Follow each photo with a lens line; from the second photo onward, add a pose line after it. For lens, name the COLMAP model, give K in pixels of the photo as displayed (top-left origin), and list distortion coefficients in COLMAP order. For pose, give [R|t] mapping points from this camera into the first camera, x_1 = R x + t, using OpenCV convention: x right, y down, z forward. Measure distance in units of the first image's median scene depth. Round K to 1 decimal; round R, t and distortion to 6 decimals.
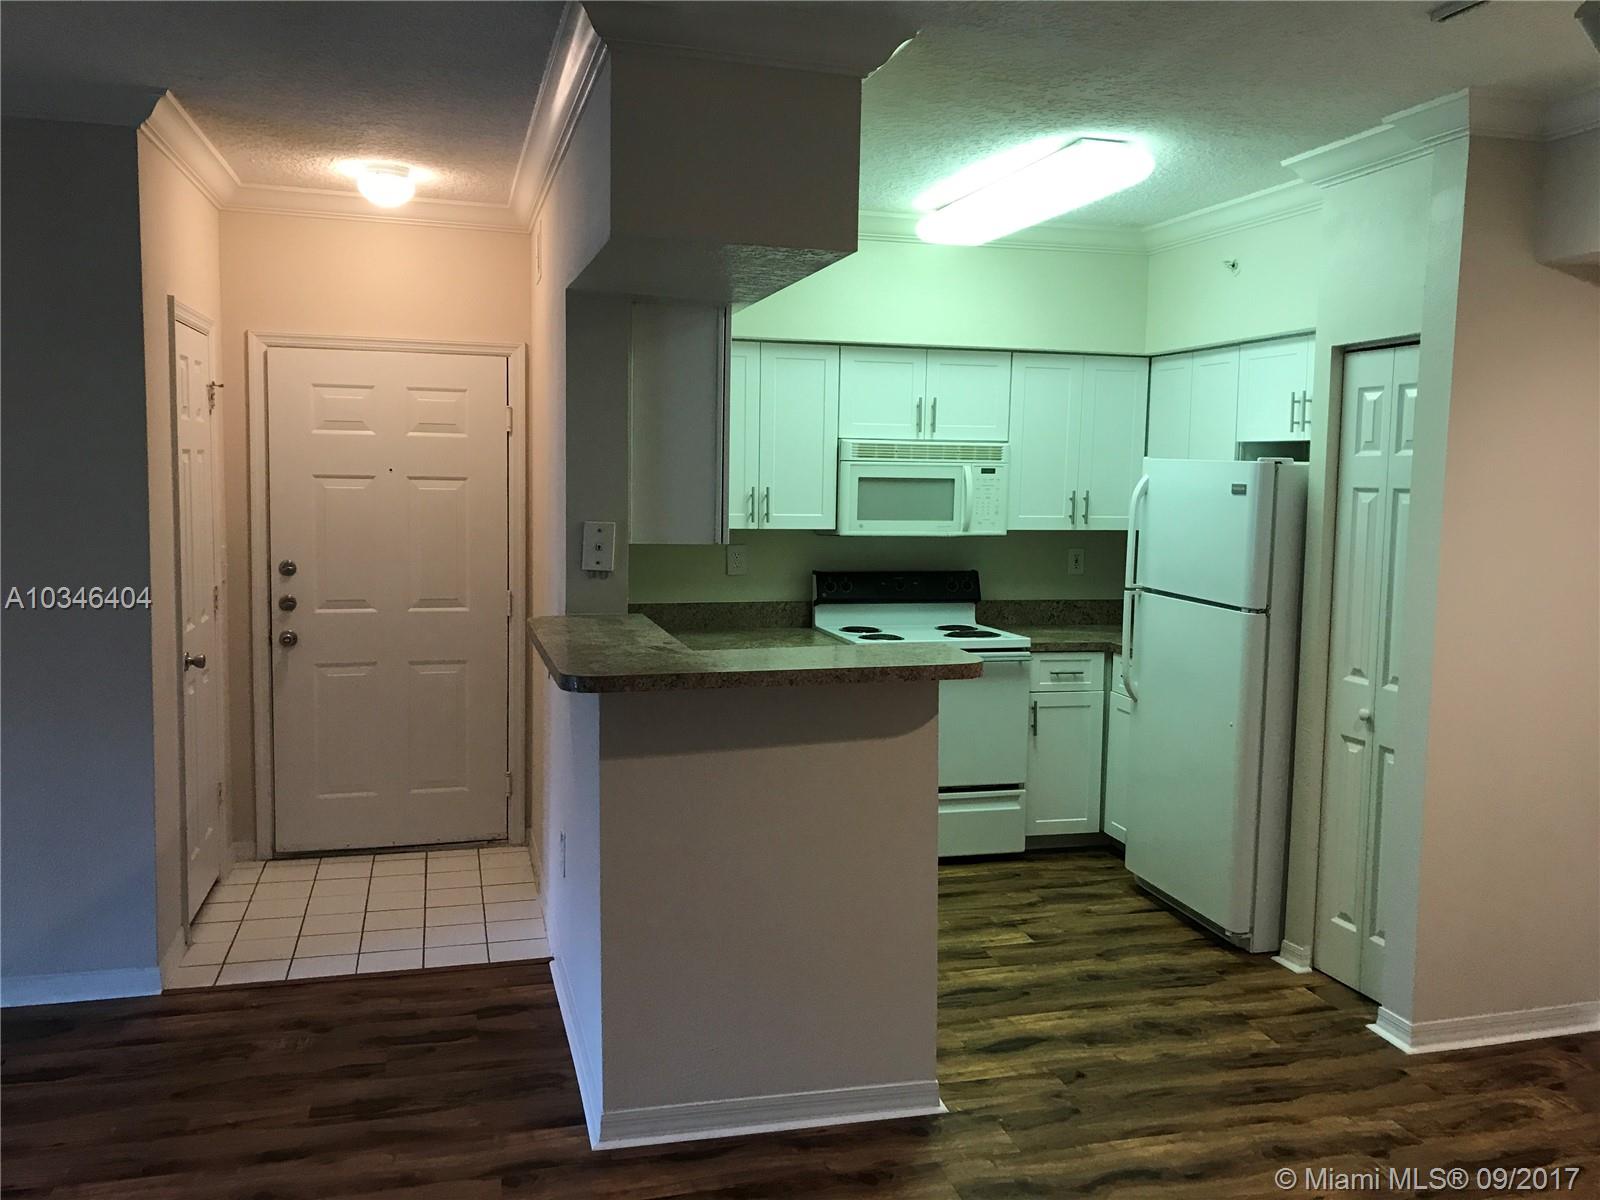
lens RADIAL K [[1317.2, 0, 812.4], [0, 1317.2, 601.8], [0, 0, 1]] dist [0.035831, -0.011420]
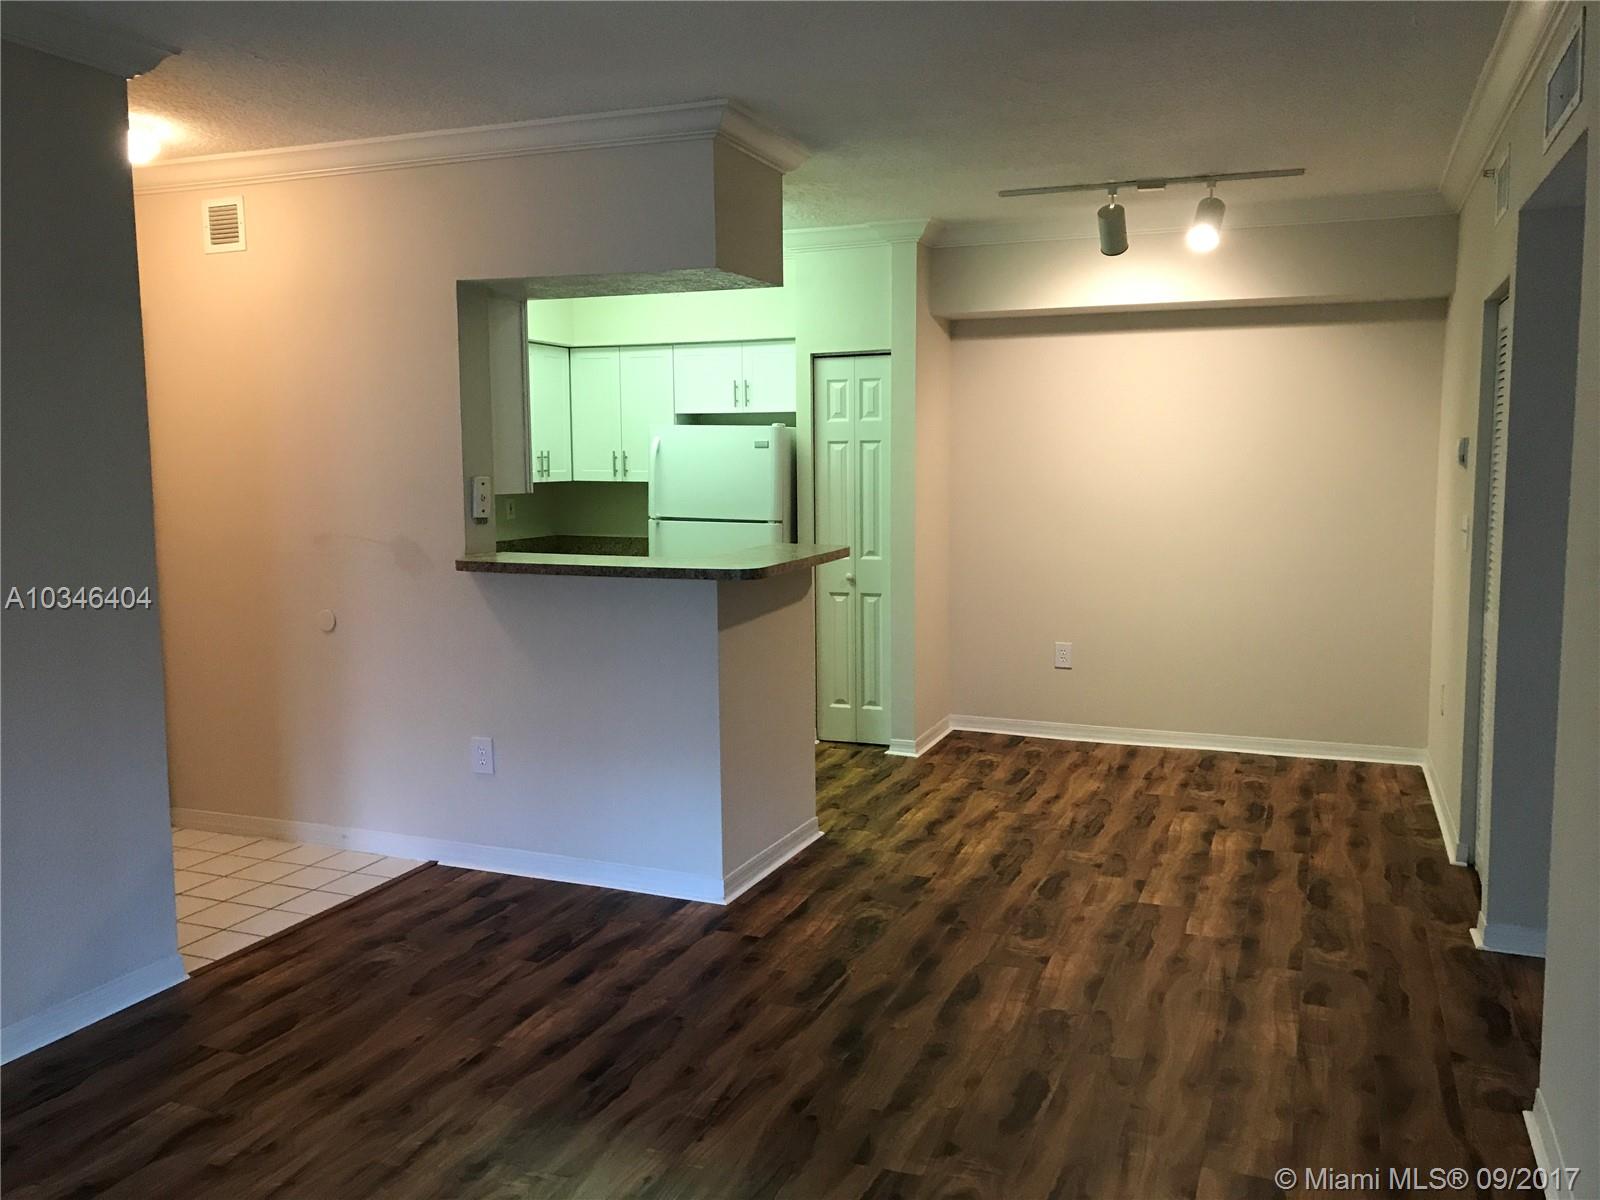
lens RADIAL K [[1317.2, 0, 793.9], [0, 1317.2, 602.9], [0, 0, 1]] dist [0.035831, -0.011420]
pose [[0.598413, -0.111065, 0.793452, -0.973791], [0.096348, 0.993134, 0.066351, 0.000849], [-0.795374, 0.036743, 0.605005, 0.052443]]
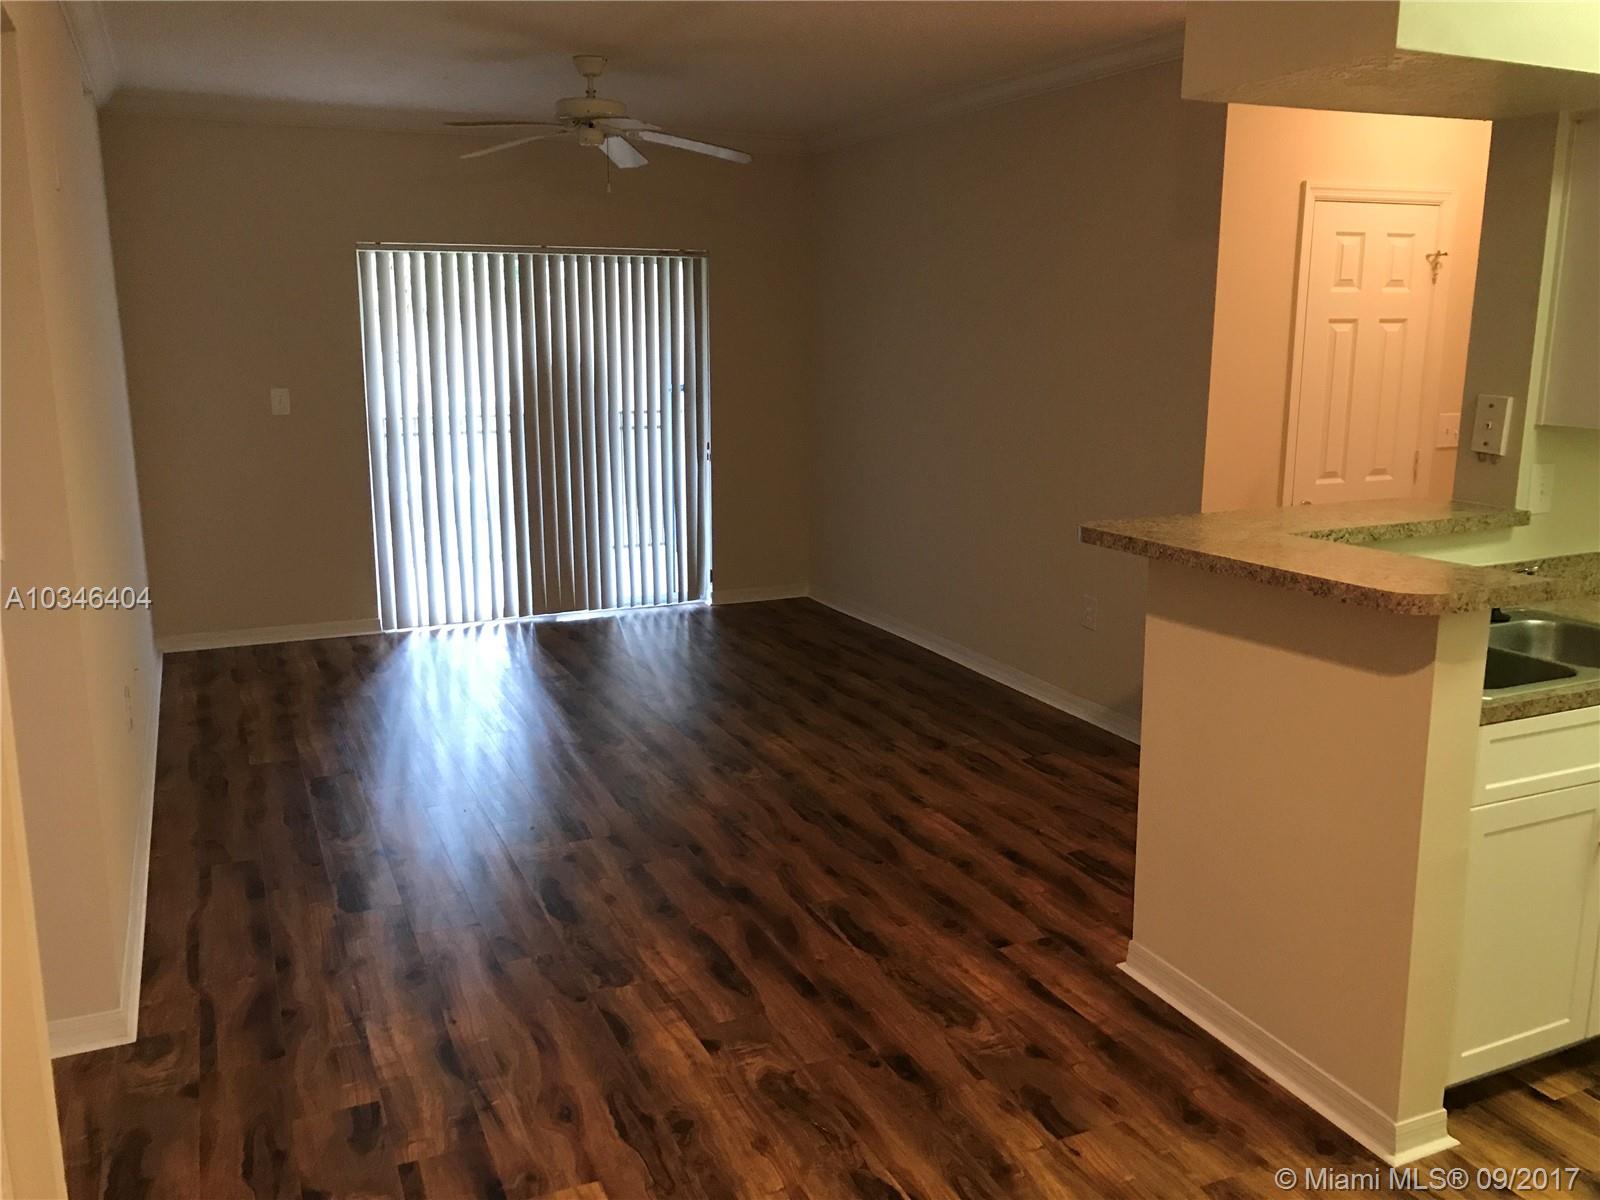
lens RADIAL K [[1317.2, 0, 794.0], [0, 1317.2, 590.3], [0, 0, 1]] dist [0.035831, -0.011420]
pose [[0.160367, 0.182460, -0.970047, 0.636287], [-0.098551, 0.980815, 0.168193, -0.038396], [0.982125, 0.068626, 0.175272, 0.419389]]
